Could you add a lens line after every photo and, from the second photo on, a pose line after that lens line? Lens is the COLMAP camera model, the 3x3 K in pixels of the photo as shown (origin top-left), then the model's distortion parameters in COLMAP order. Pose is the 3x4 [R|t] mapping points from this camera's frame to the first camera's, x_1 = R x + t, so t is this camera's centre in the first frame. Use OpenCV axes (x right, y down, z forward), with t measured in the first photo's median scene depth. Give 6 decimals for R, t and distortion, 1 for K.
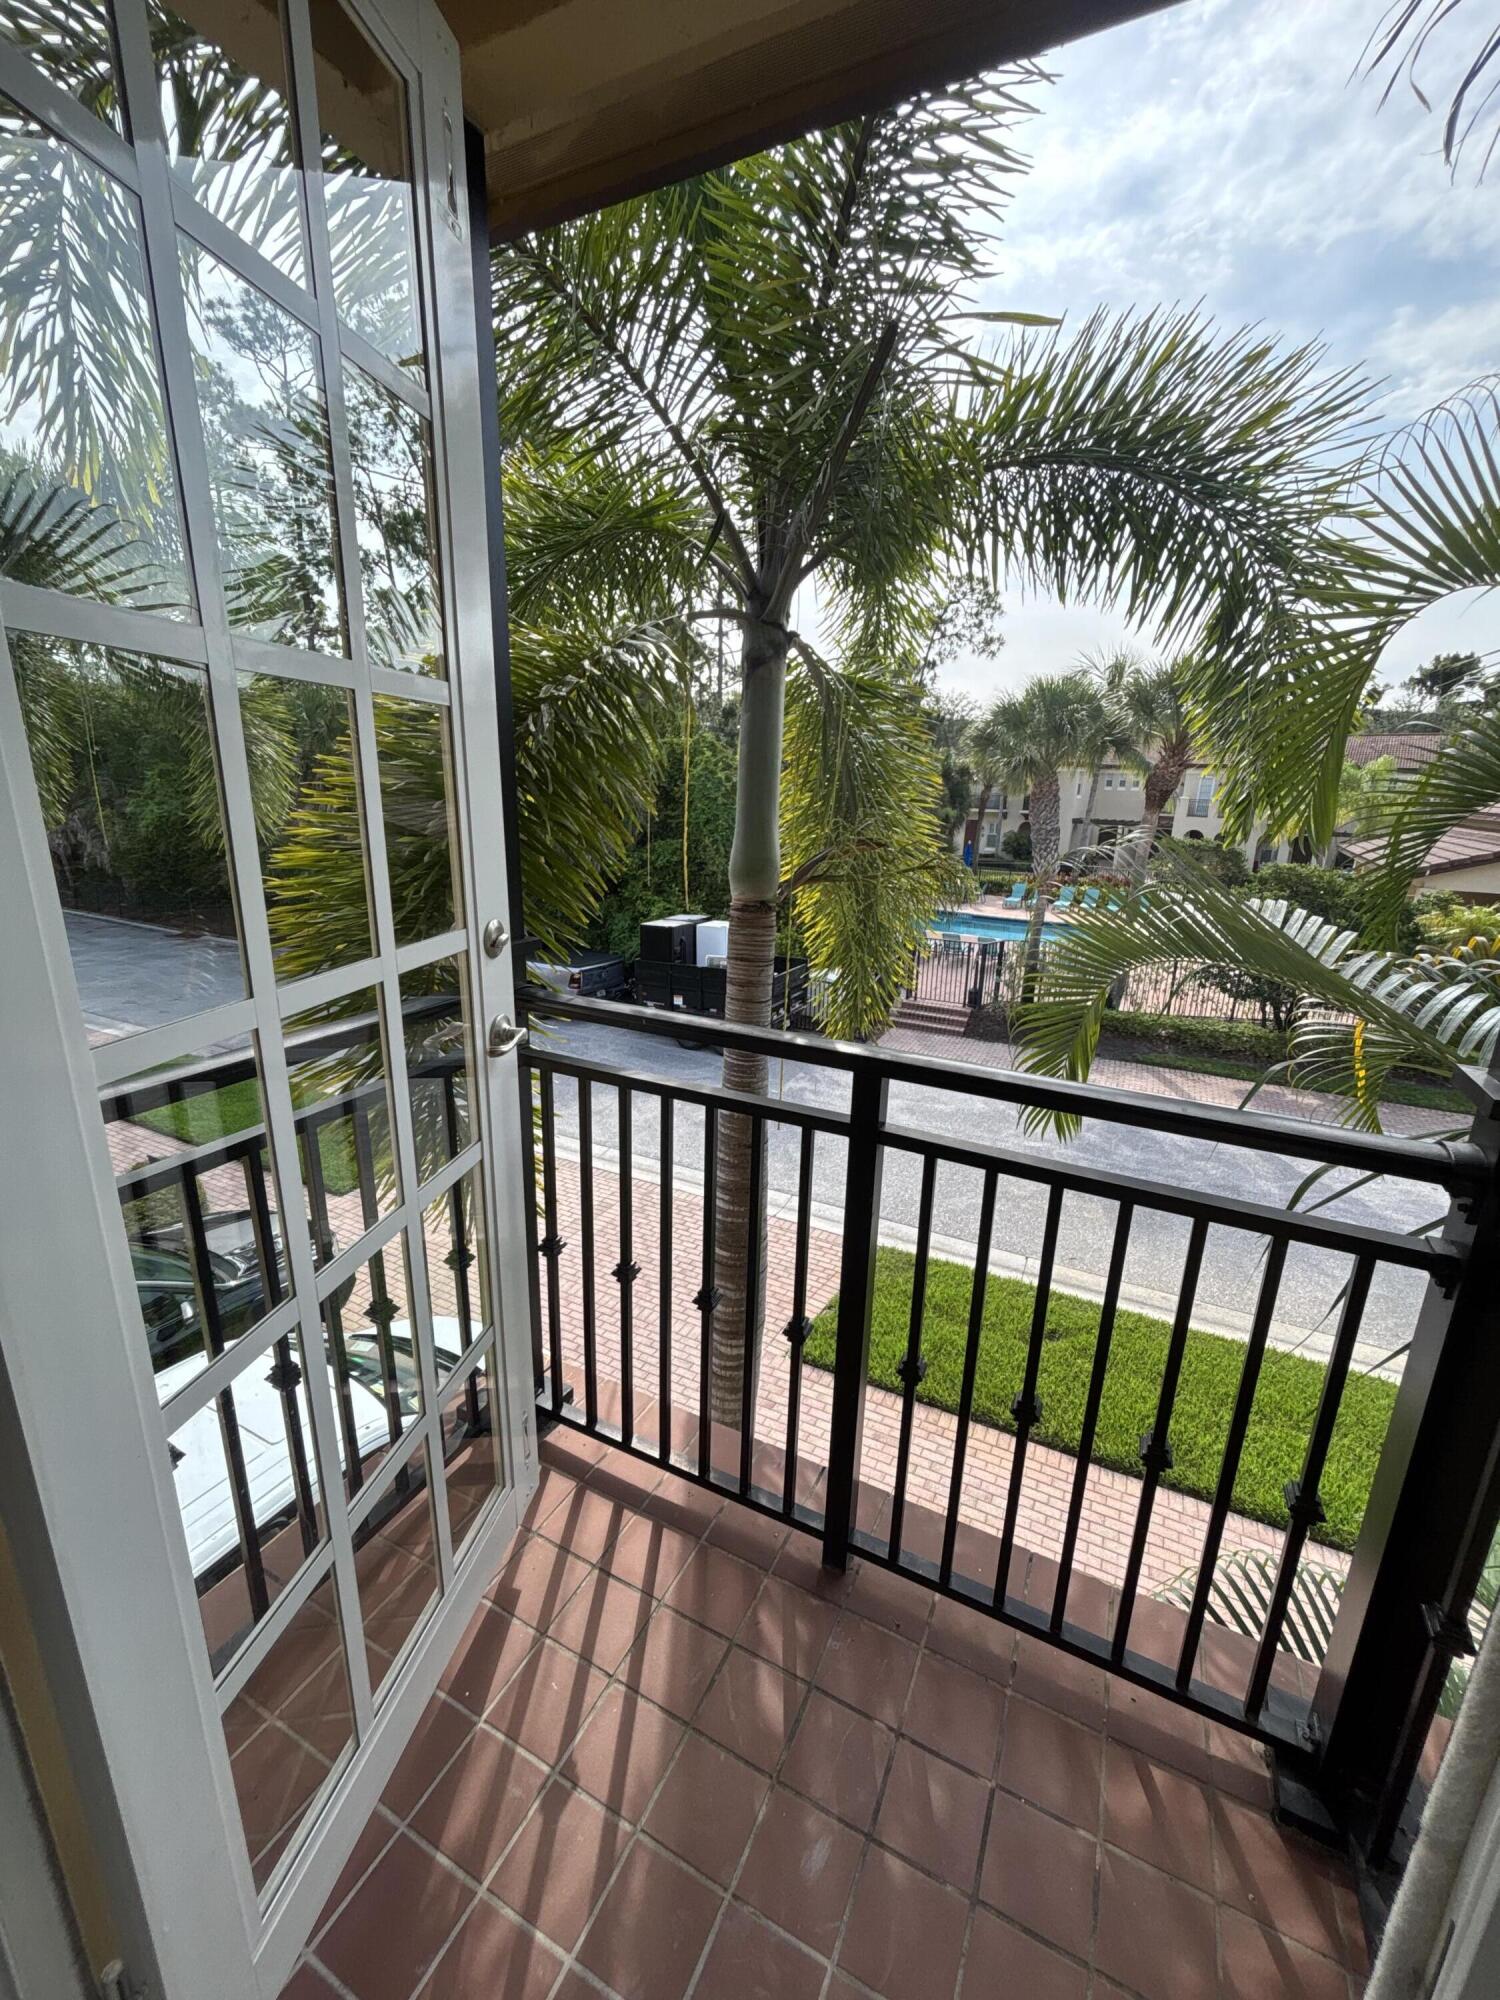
lens RADIAL K [[805.4, 0, 749.2], [0, 805.4, 1005.8], [0, 0, 1]] dist [-0.000935, 0.000589]
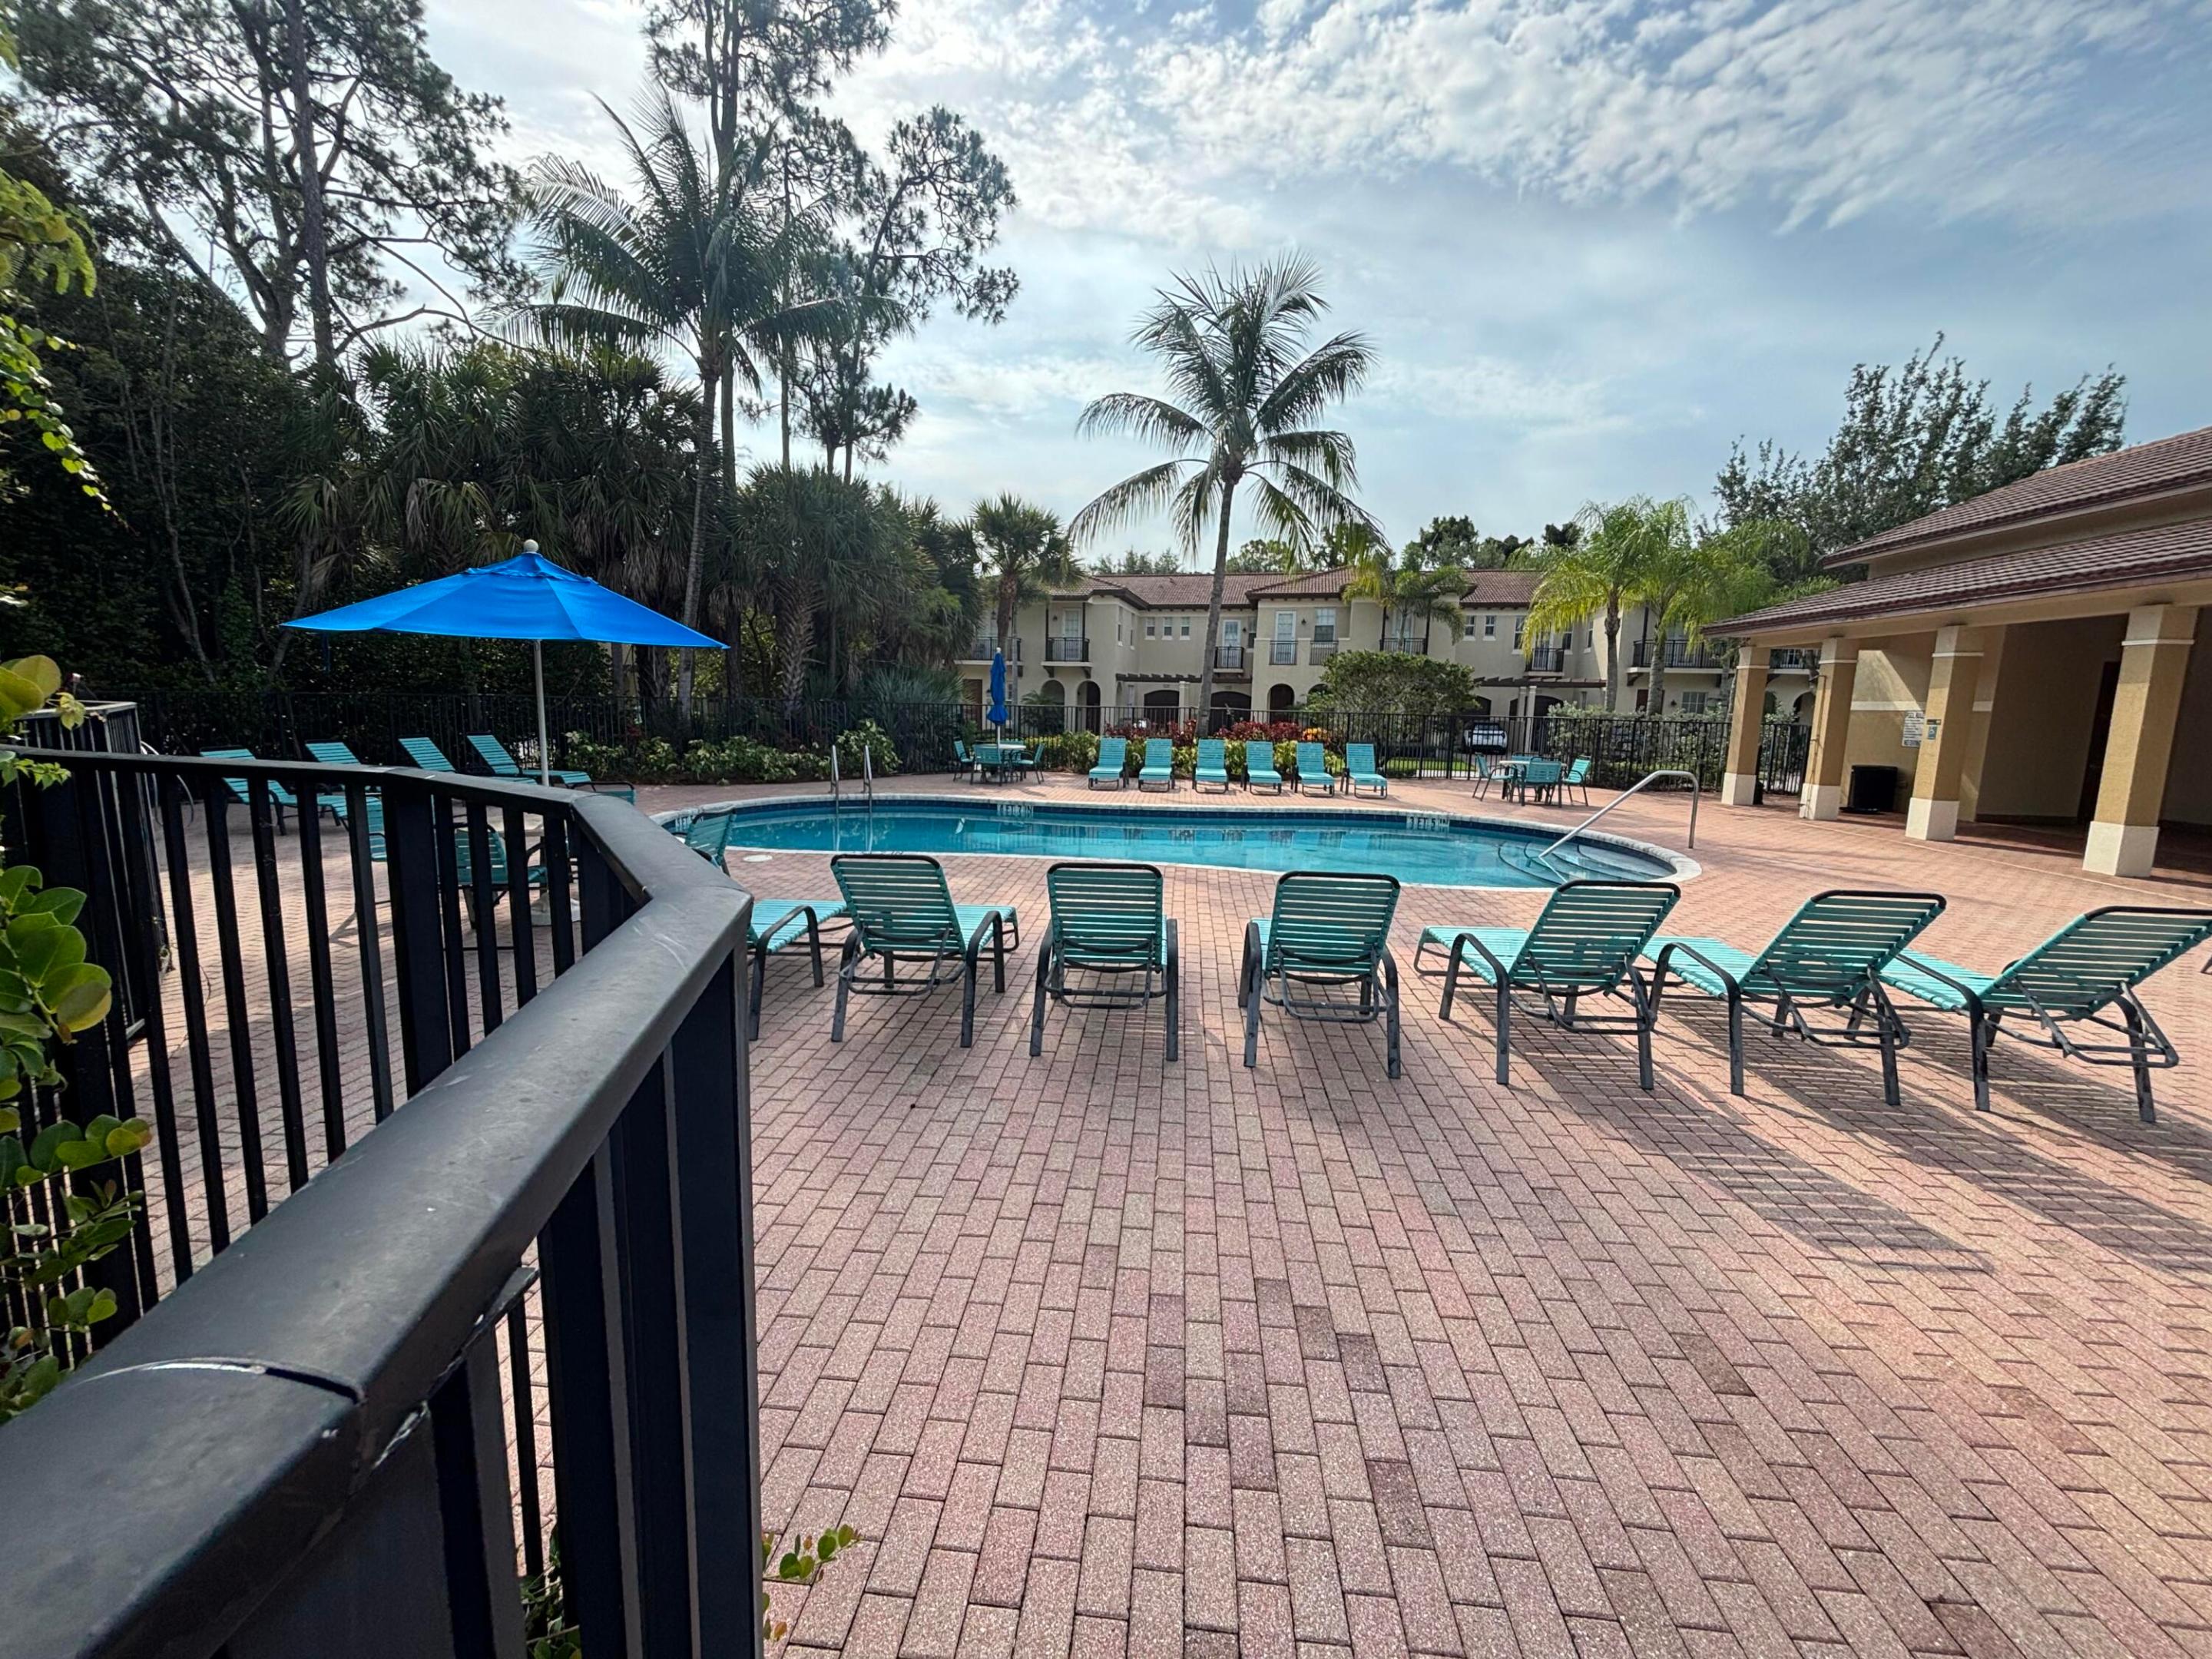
lens RADIAL K [[890.8, 0, 1097.6], [0, 890.8, 832.4], [0, 0, 1]] dist [-0.000935, 0.000589]
pose [[0.917125, -0.063414, 0.393523, 0.070970], [0.101538, 0.991862, -0.076808, -0.036112], [-0.385450, 0.110400, 0.916101, 0.297754]]
